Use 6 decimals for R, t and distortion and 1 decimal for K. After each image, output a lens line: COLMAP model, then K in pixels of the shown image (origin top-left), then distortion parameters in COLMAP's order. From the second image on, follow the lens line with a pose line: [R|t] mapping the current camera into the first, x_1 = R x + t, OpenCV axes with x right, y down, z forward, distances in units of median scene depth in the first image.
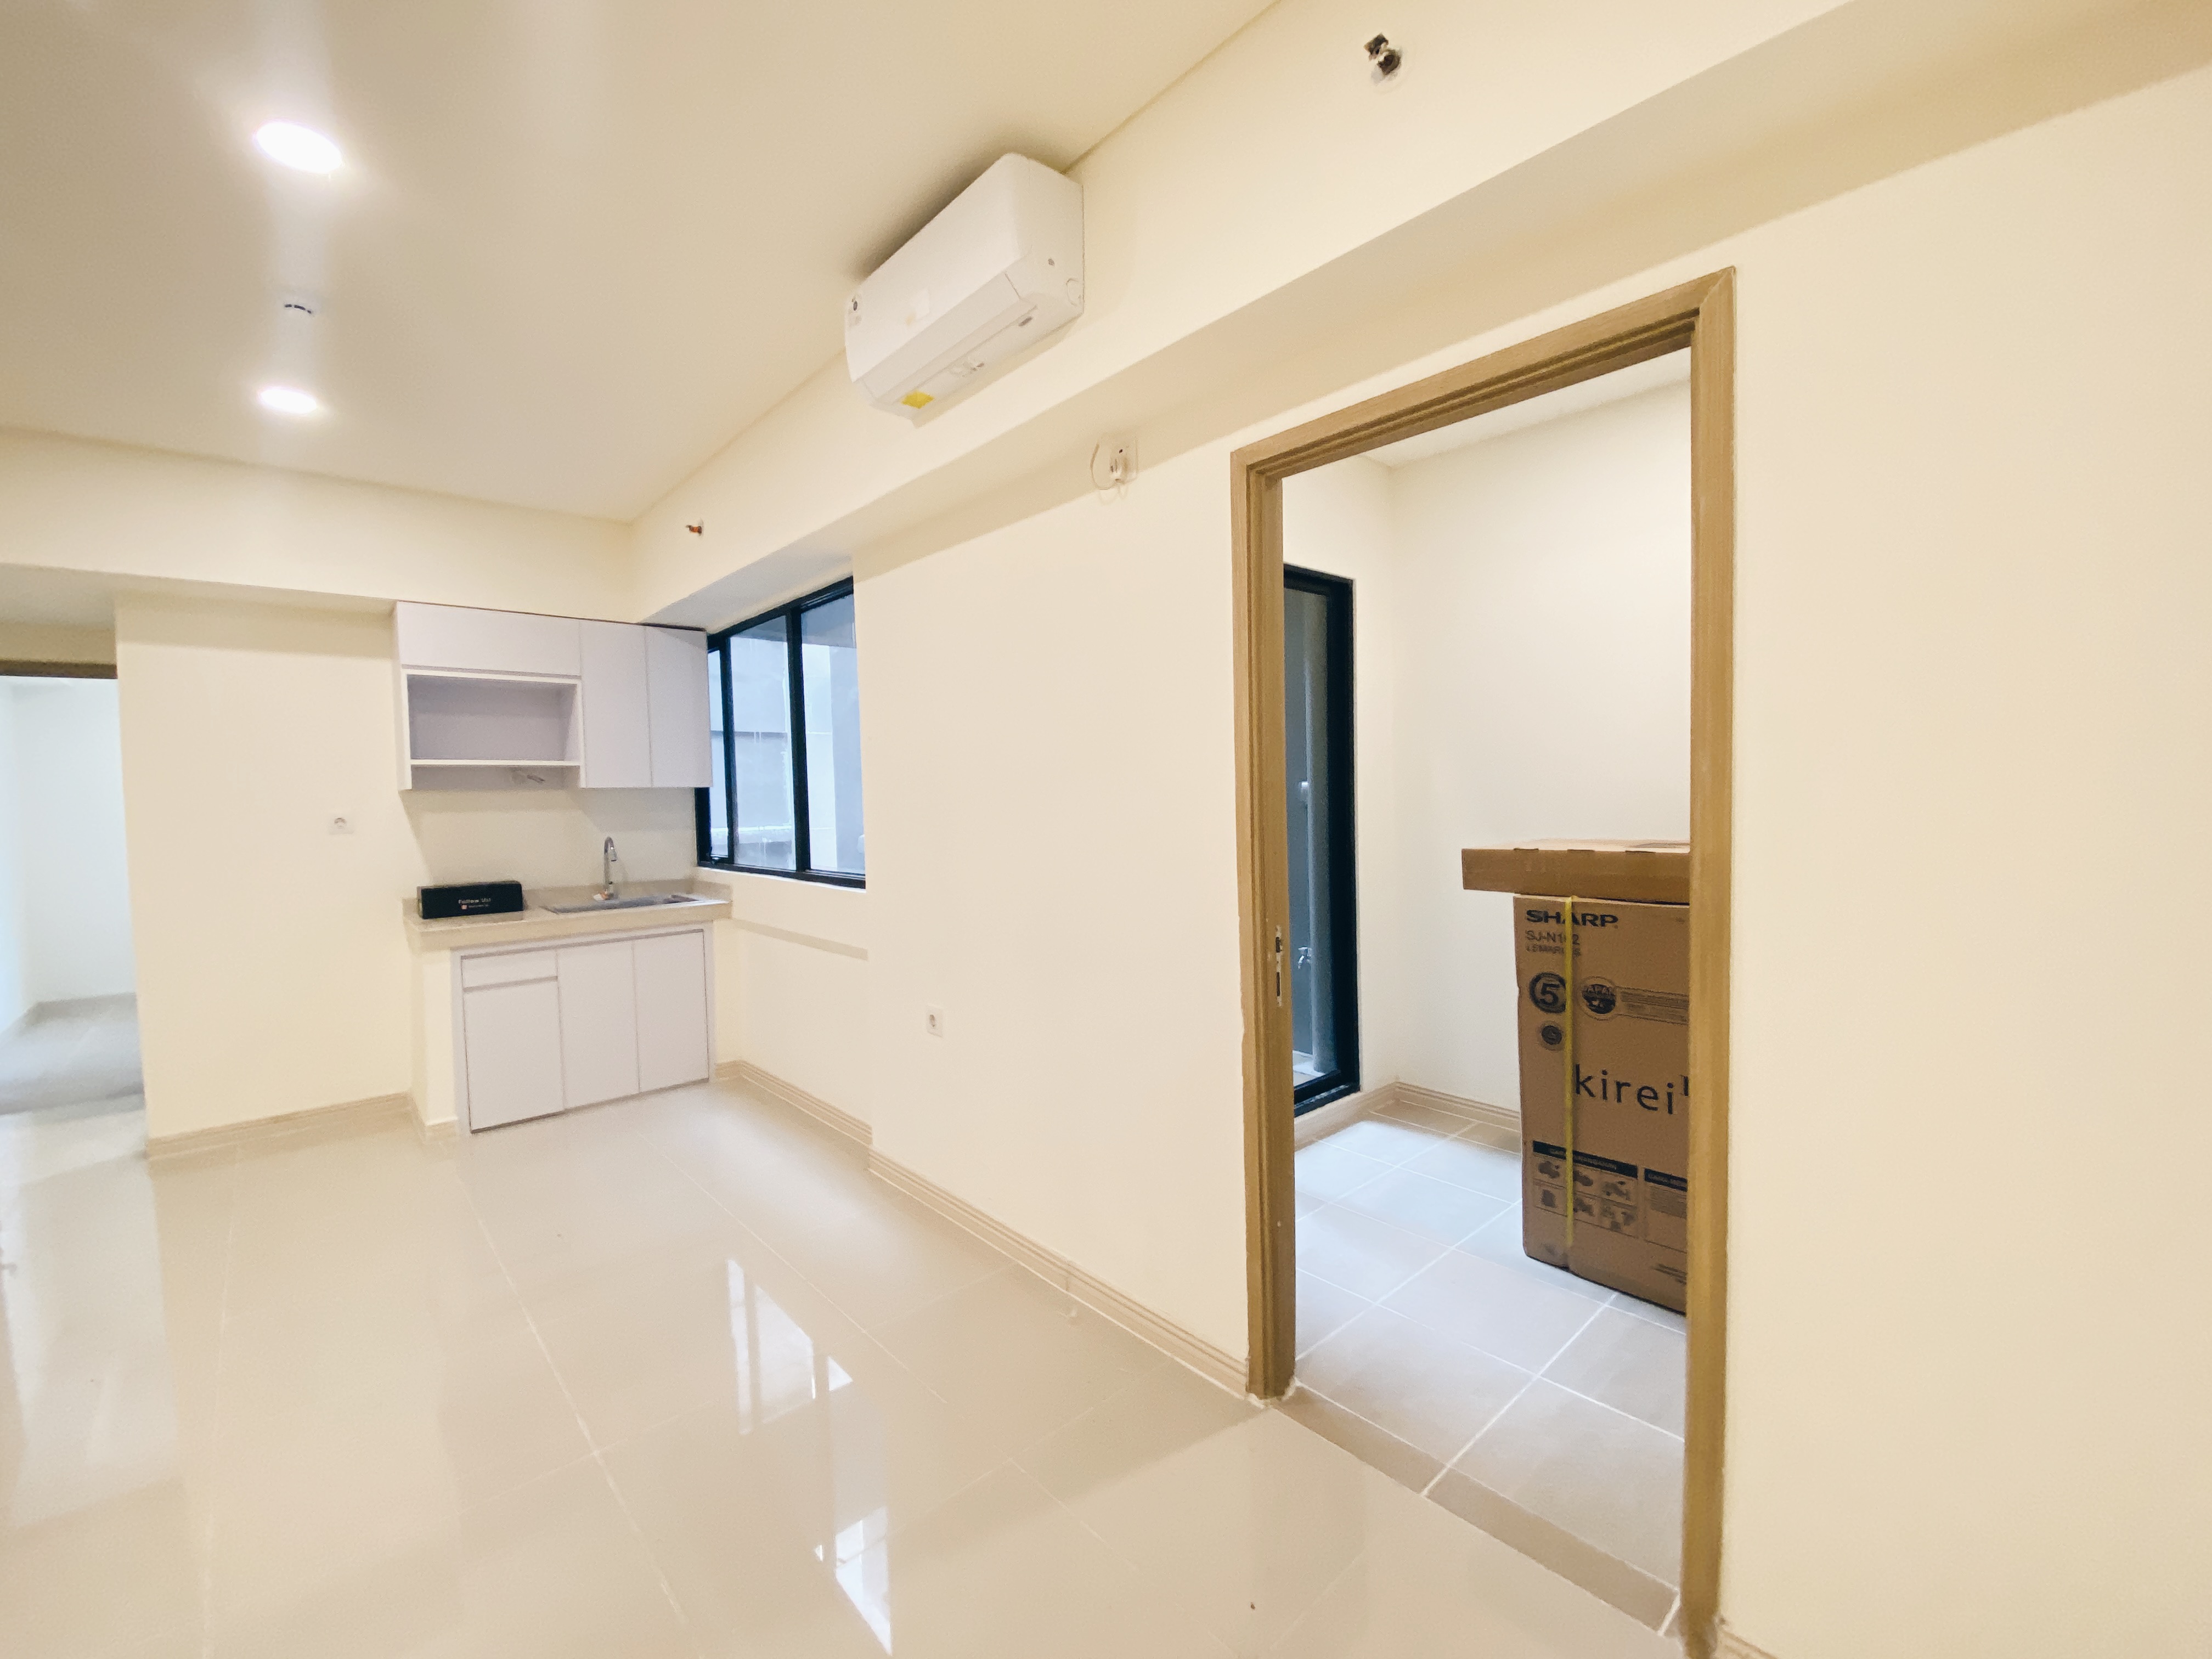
lens RADIAL K [[911.7, 0, 1118.1], [0, 911.7, 825.6], [0, 0, 1]] dist [0.026225, -0.022871]
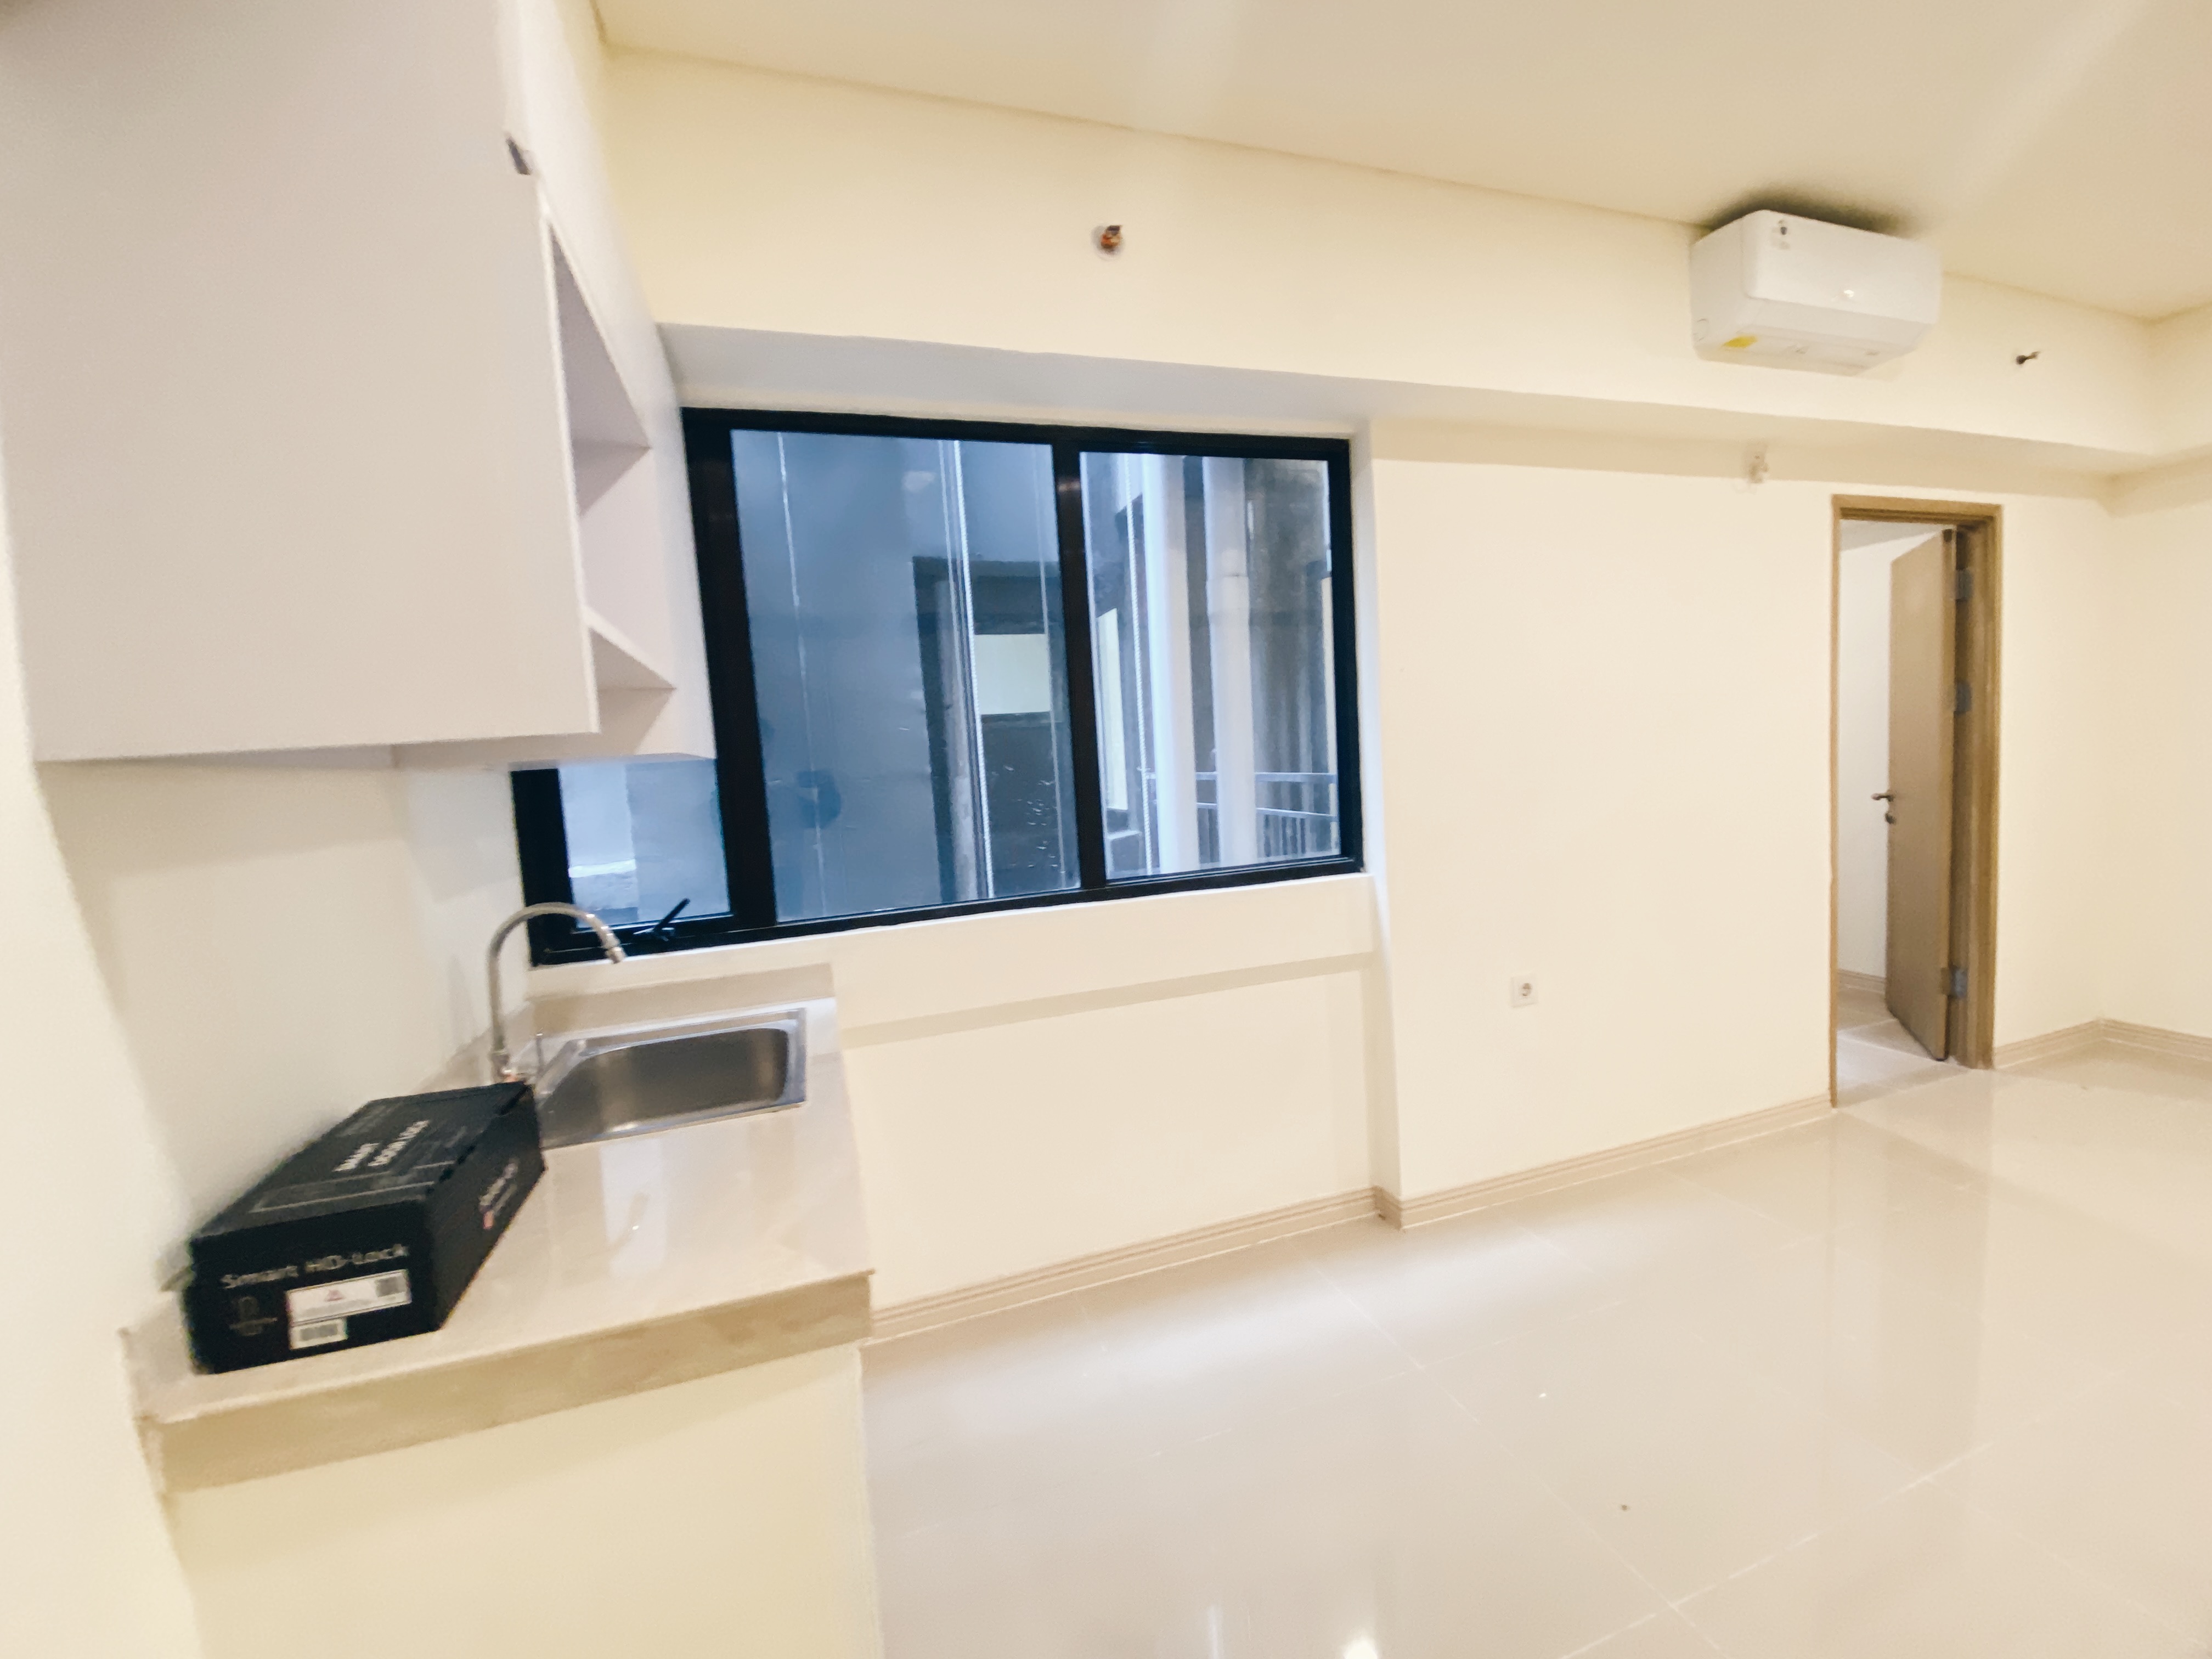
lens RADIAL K [[911.7, 0, 1118.1], [0, 911.7, 825.6], [0, 0, 1]] dist [0.026225, -0.022871]
pose [[0.401306, -0.072767, 0.913049, -2.774376], [0.087350, 0.995336, 0.040933, -0.043379], [-0.911769, 0.063328, 0.405791, 2.331510]]
